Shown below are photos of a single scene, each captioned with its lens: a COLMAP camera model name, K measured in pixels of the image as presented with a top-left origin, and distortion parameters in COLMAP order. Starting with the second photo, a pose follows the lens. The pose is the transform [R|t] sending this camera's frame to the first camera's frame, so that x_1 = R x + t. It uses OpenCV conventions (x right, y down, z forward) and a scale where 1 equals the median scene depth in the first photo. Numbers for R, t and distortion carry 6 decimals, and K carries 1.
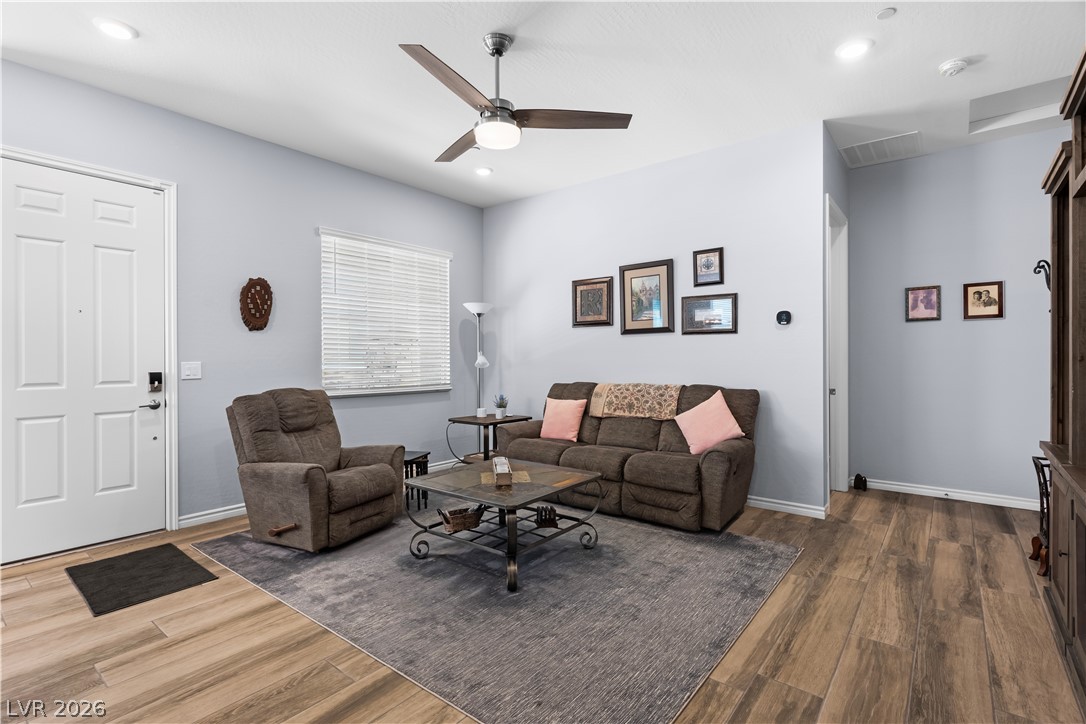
lens RADIAL K [[509.1, 0, 547.6], [0, 509.1, 360.3], [0, 0, 1]] dist [0.005090, 0.000385]
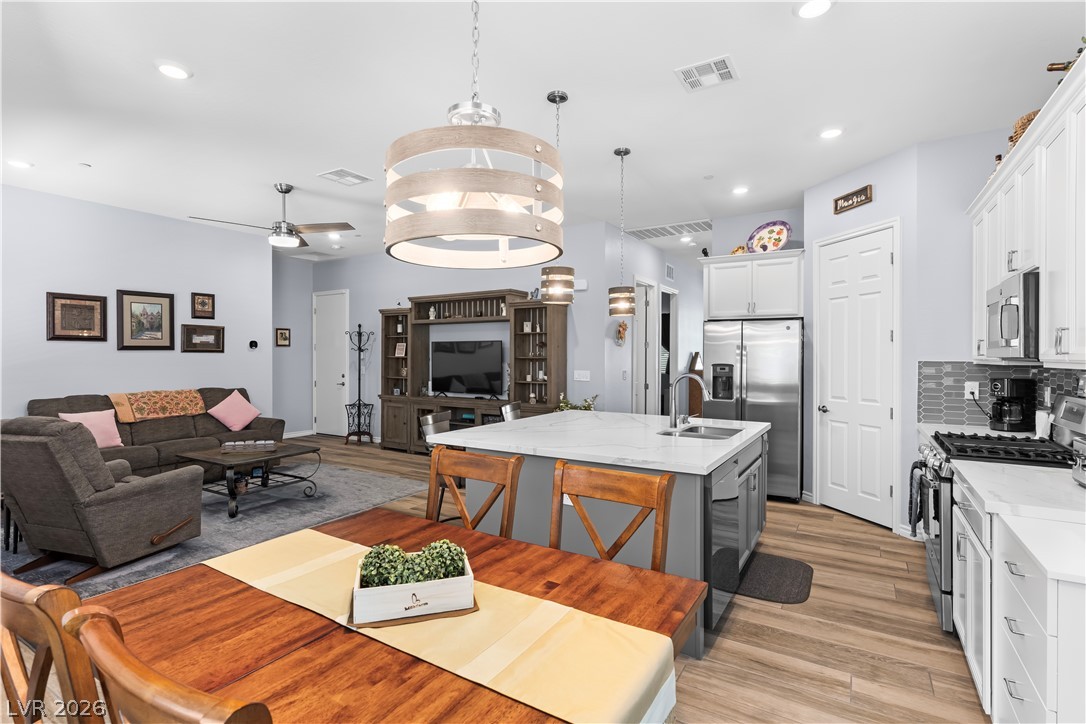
lens RADIAL K [[509.1, 0, 539.4], [0, 509.1, 355.6], [0, 0, 1]] dist [0.005090, 0.000385]
pose [[-0.110979, 0.004367, 0.993813, -1.327017], [0.006586, 0.999972, -0.003658, -0.034190], [-0.993801, 0.006139, -0.111005, 0.244316]]
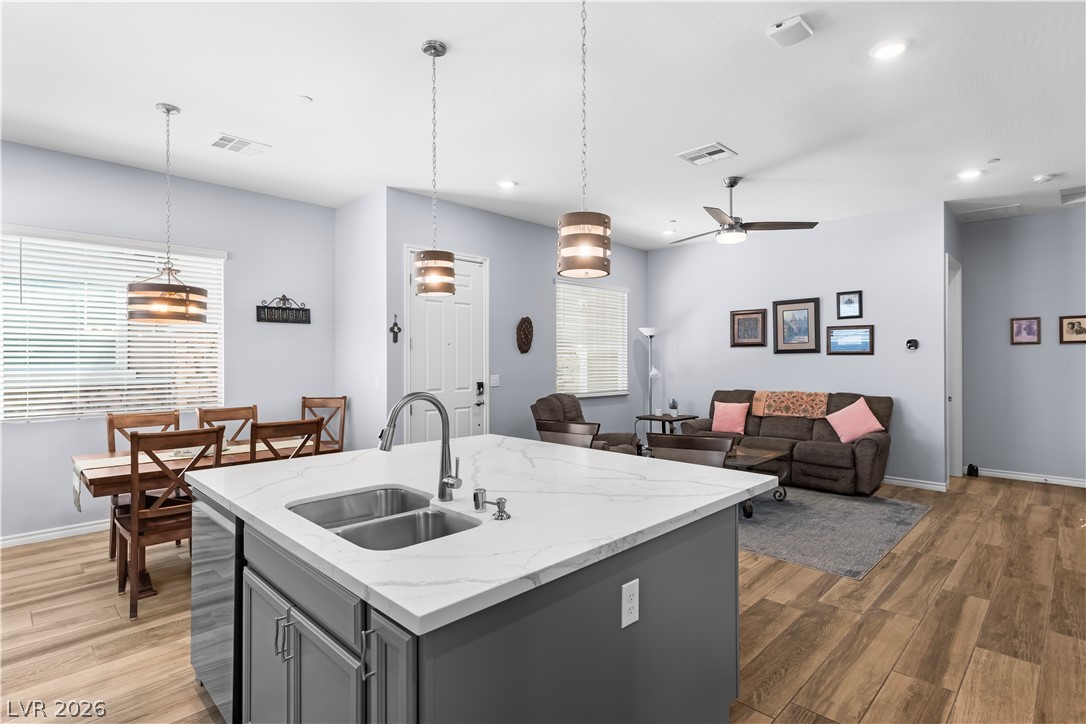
lens RADIAL K [[534.2, 0, 547.6], [0, 534.2, 361.5], [0, 0, 1]] dist [0.007734, -0.003665]
pose [[0.993889, 0.001959, -0.110366, -0.346141], [-0.002399, 0.999990, -0.003861, -0.029662], [0.110357, 0.004102, 0.993884, -0.527380]]
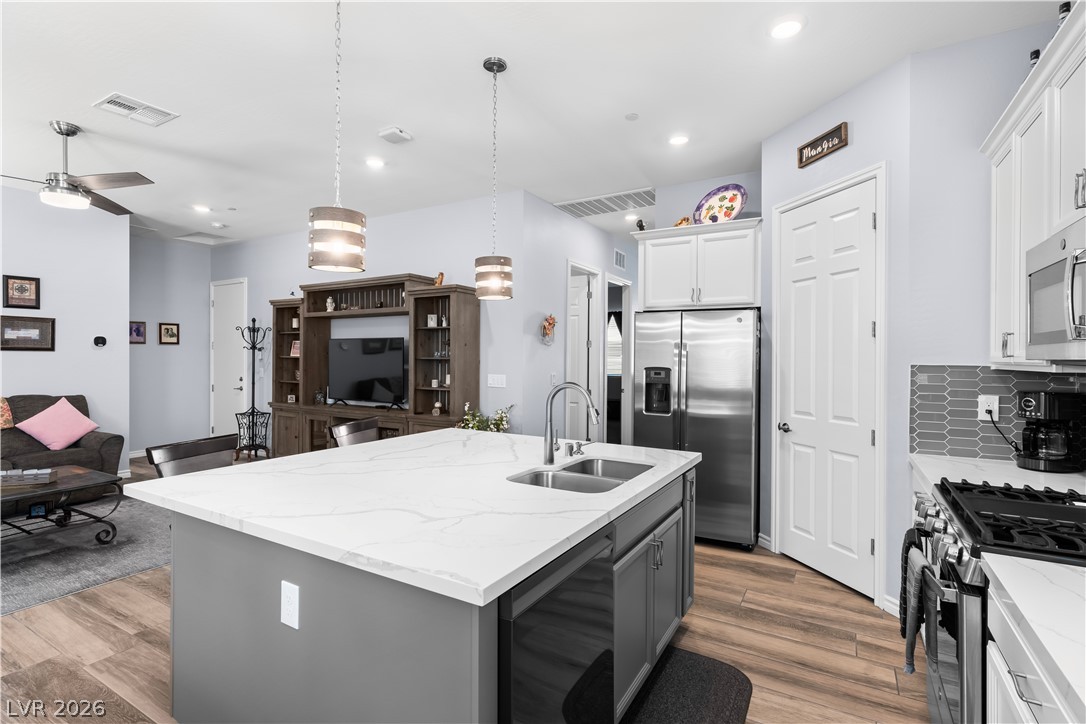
lens RADIAL K [[509.1, 0, 537.4], [0, 509.1, 356.1], [0, 0, 1]] dist [0.005090, 0.000385]
pose [[-0.130282, 0.005467, 0.991462, -1.059768], [0.003326, 0.999982, -0.005077, -0.032354], [-0.991471, 0.002636, -0.130298, 0.009593]]
